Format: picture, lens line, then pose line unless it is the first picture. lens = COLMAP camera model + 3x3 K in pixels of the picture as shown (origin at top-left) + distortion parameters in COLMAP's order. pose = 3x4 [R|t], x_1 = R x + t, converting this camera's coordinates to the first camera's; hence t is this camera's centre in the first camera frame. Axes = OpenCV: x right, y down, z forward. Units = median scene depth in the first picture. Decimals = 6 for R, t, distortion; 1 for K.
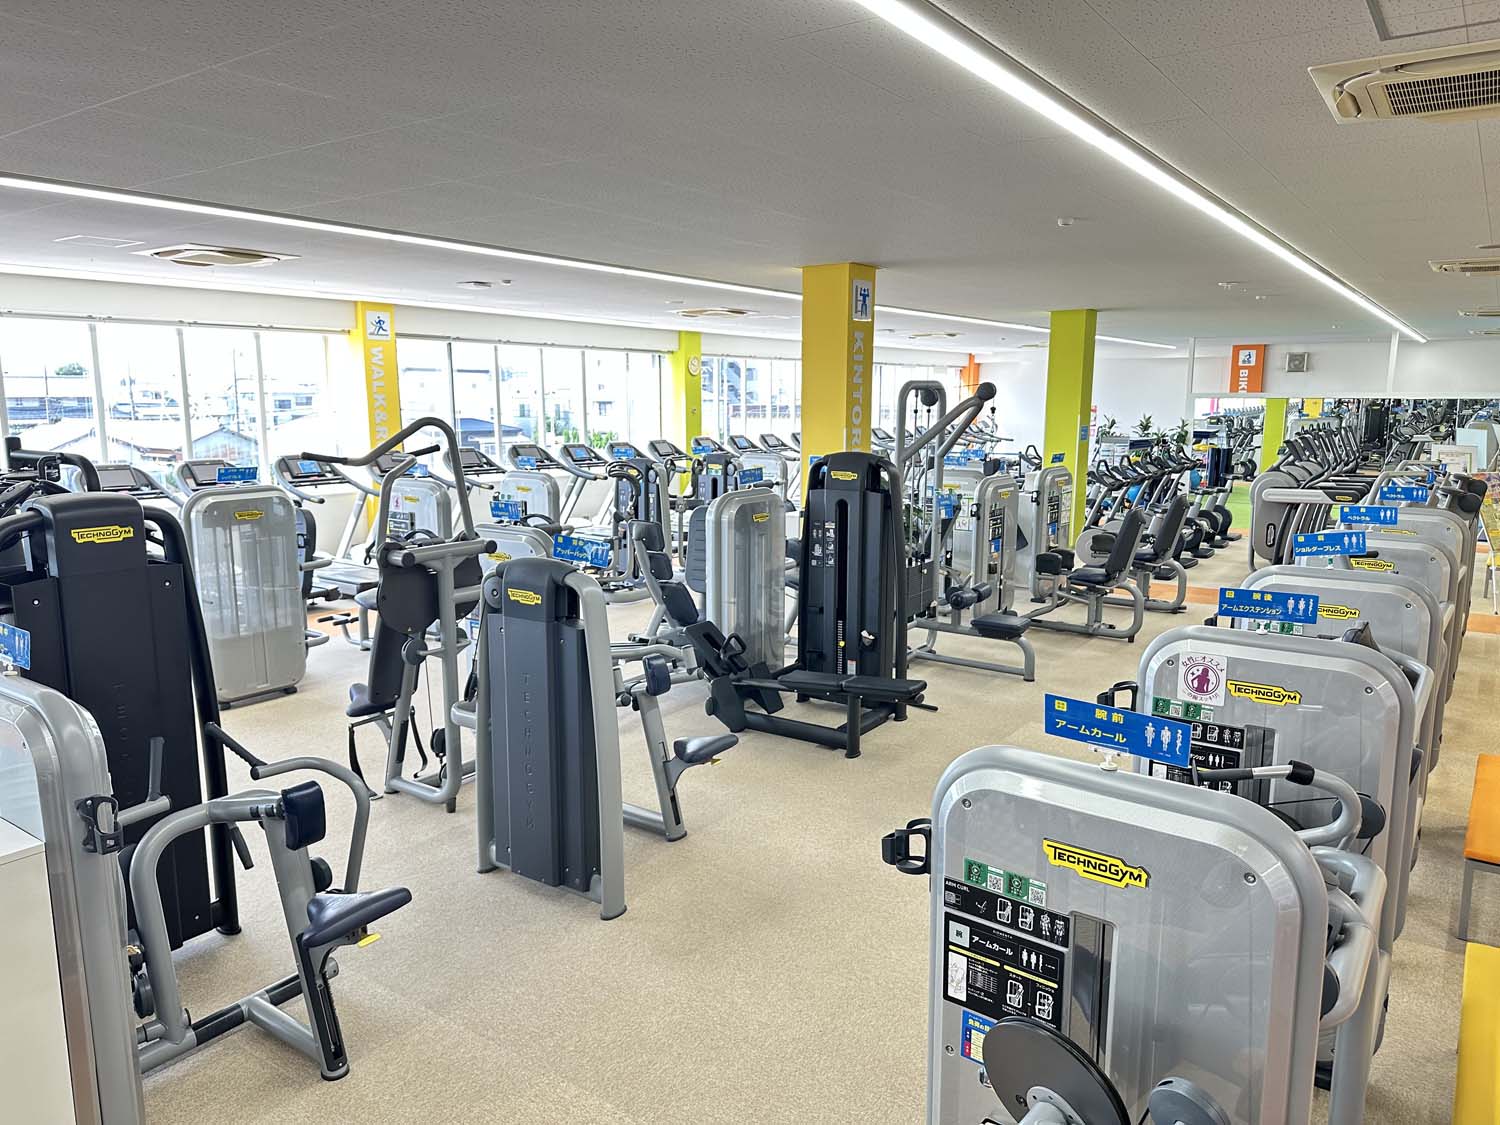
lens RADIAL K [[1043.2, 0, 752.6], [0, 1043.2, 557.1], [0, 0, 1]] dist [0.175055, -0.318336]
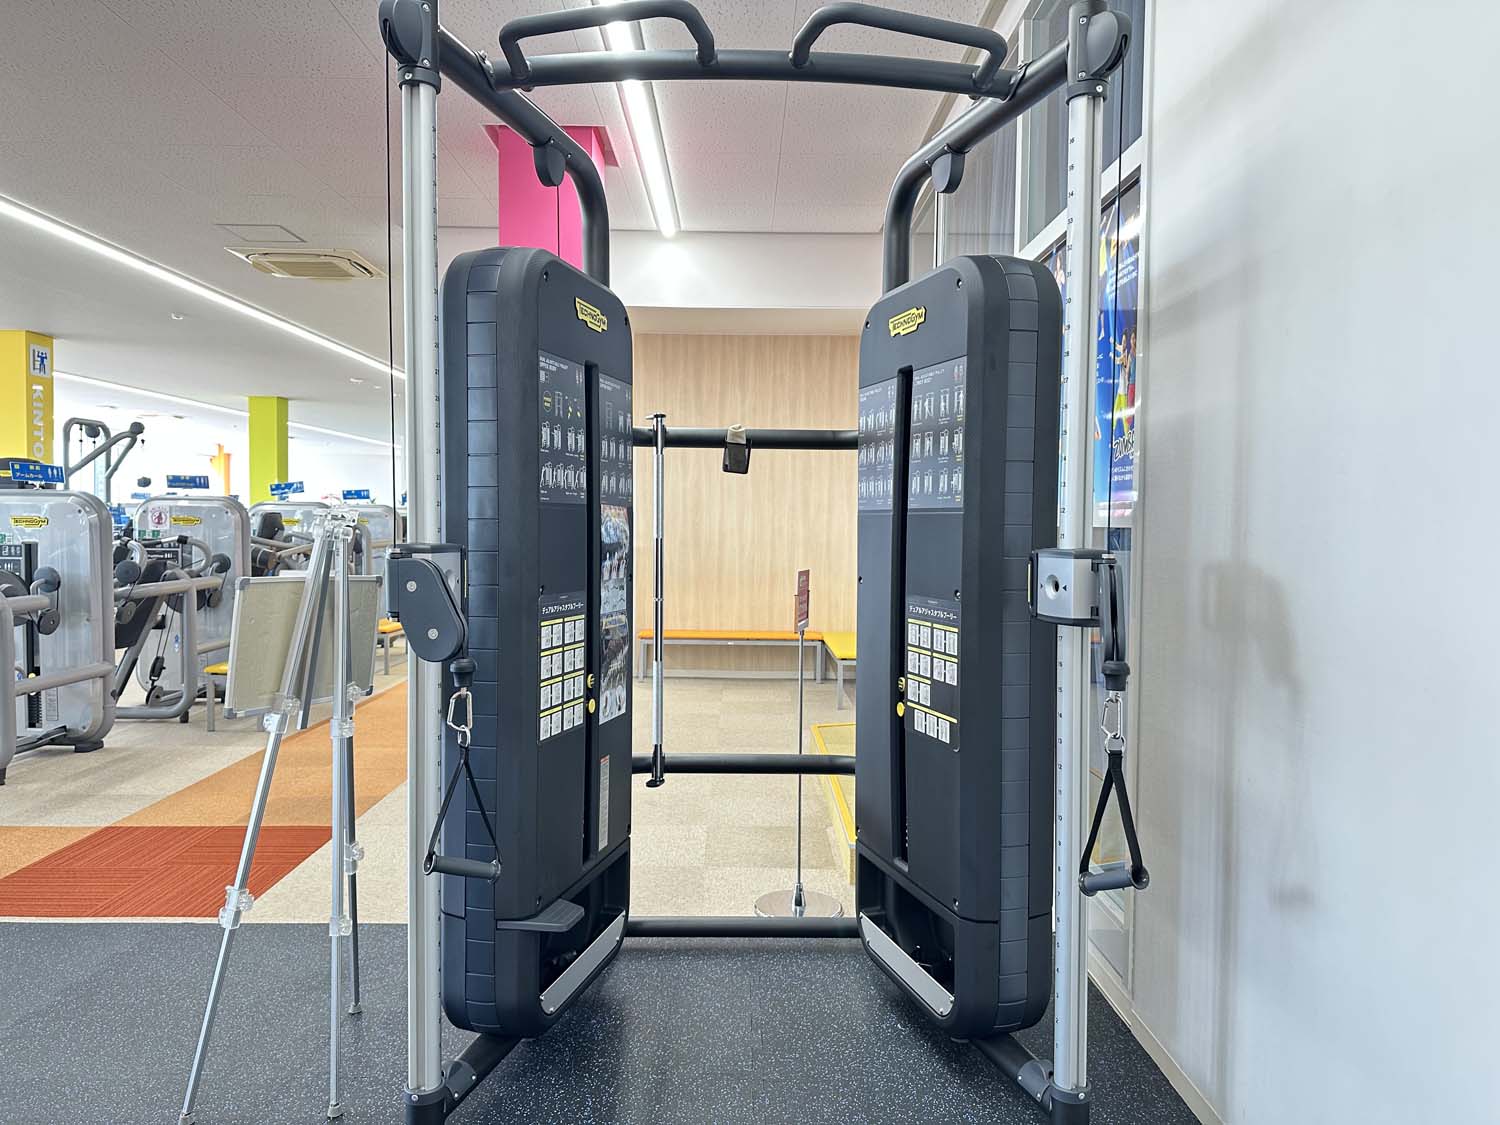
lens RADIAL K [[1051.8, 0, 749.8], [0, 1051.8, 554.4], [0, 0, 1]] dist [0.087221, -0.090630]
pose [[0.817008, -0.013427, 0.576470, 0.060332], [0.078703, 0.992970, -0.088414, 0.190361], [-0.571230, 0.117605, 0.812321, -0.573892]]
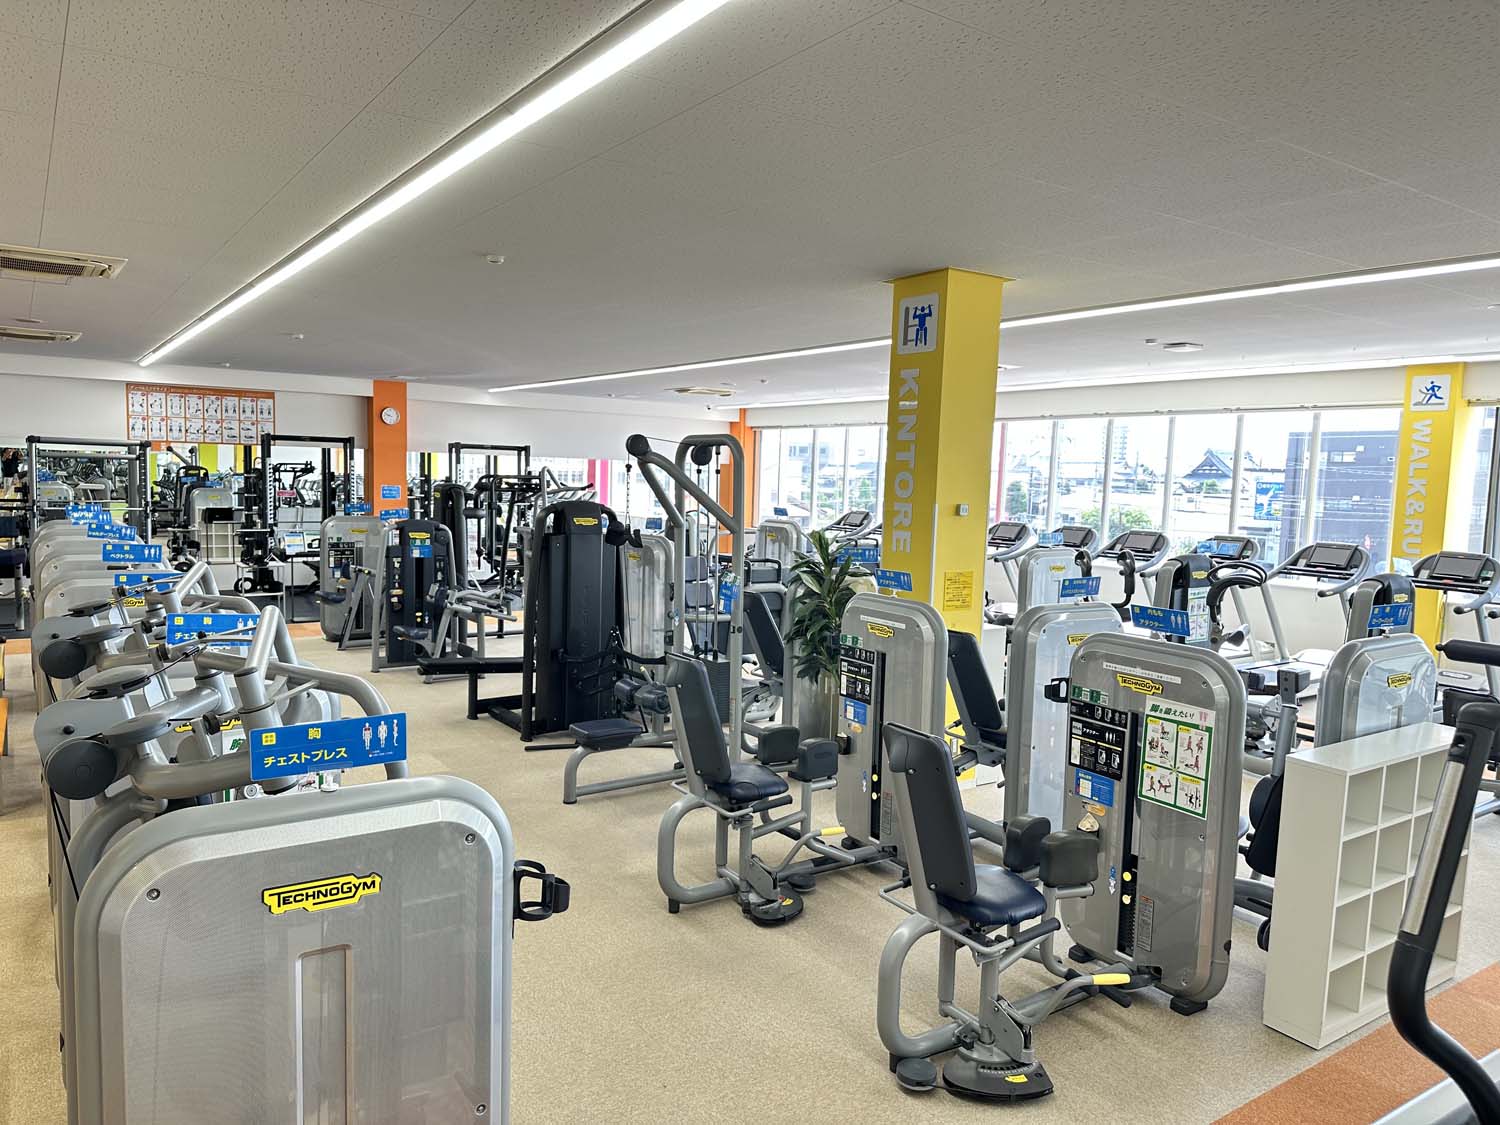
lens RADIAL K [[1068.0, 0, 754.4], [0, 1068.0, 563.4], [0, 0, 1]] dist [0.008454, -0.002867]
pose [[-0.348640, 0.074149, -0.934319, 0.913828], [-0.170541, 0.975206, 0.141031, -0.191627], [0.921610, 0.208508, -0.327351, 1.308913]]
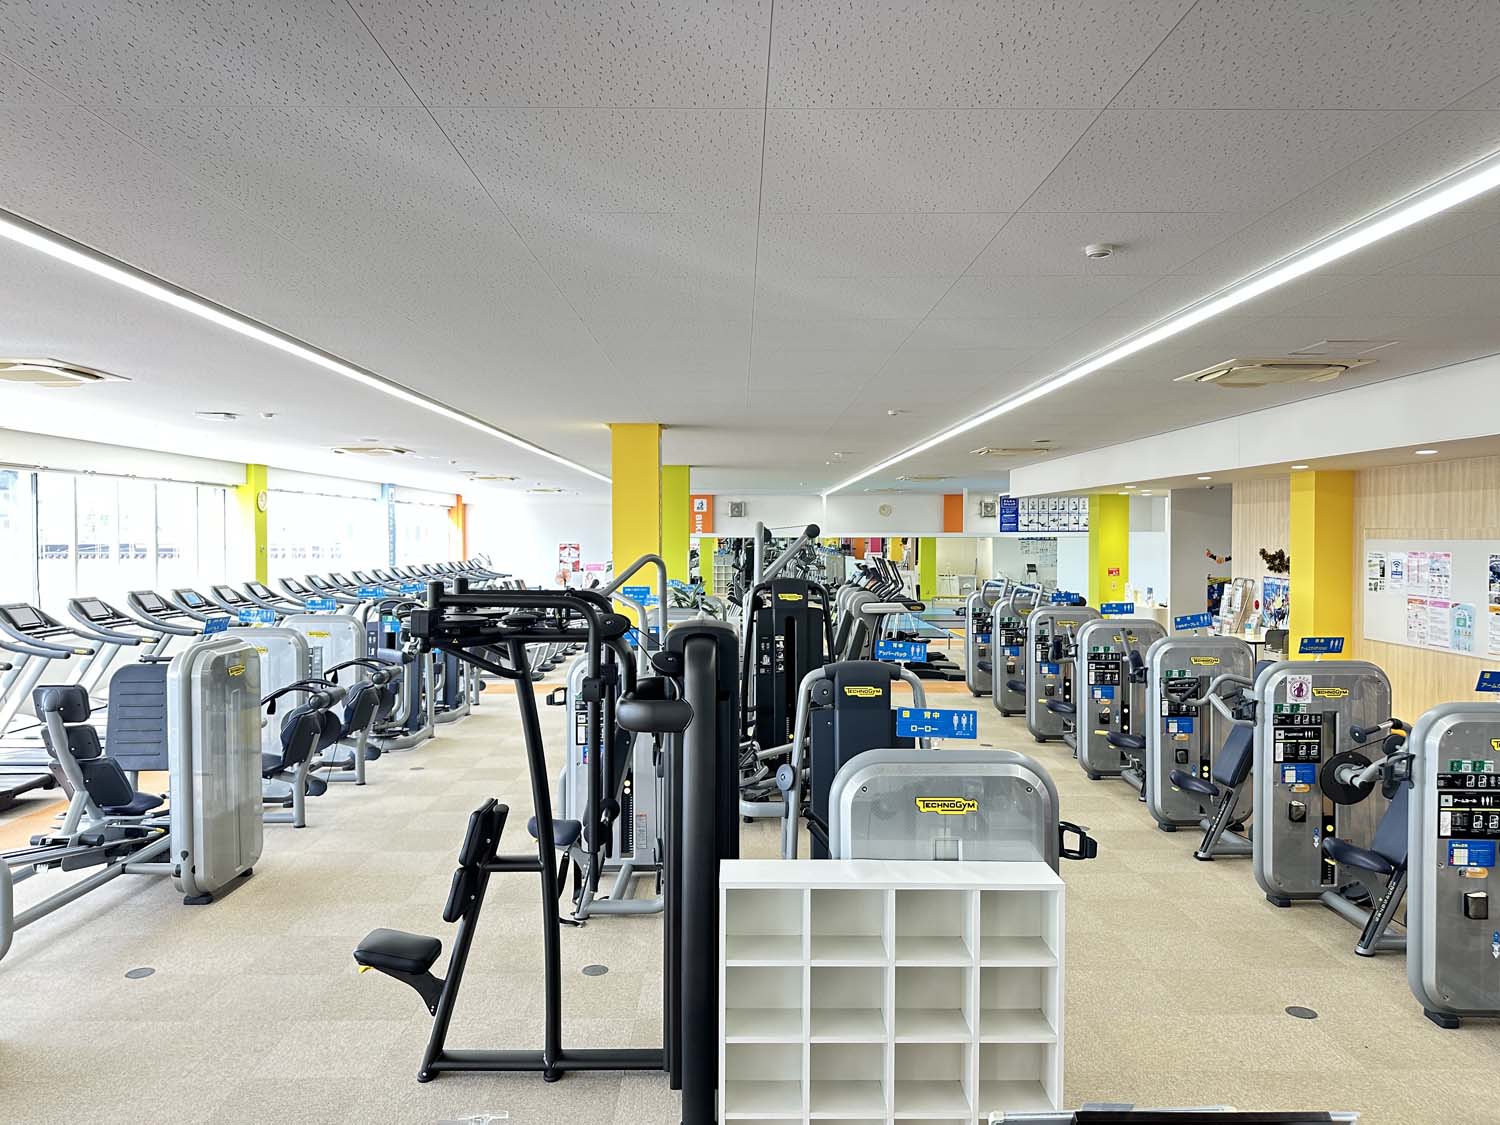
lens RADIAL K [[1051.8, 0, 749.8], [0, 1051.8, 554.4], [0, 0, 1]] dist [0.087221, -0.090630]
pose [[0.814121, -0.012873, 0.580553, -0.555999], [0.089867, 0.990503, -0.104059, -0.002573], [-0.573700, 0.136889, 0.807546, 0.017750]]
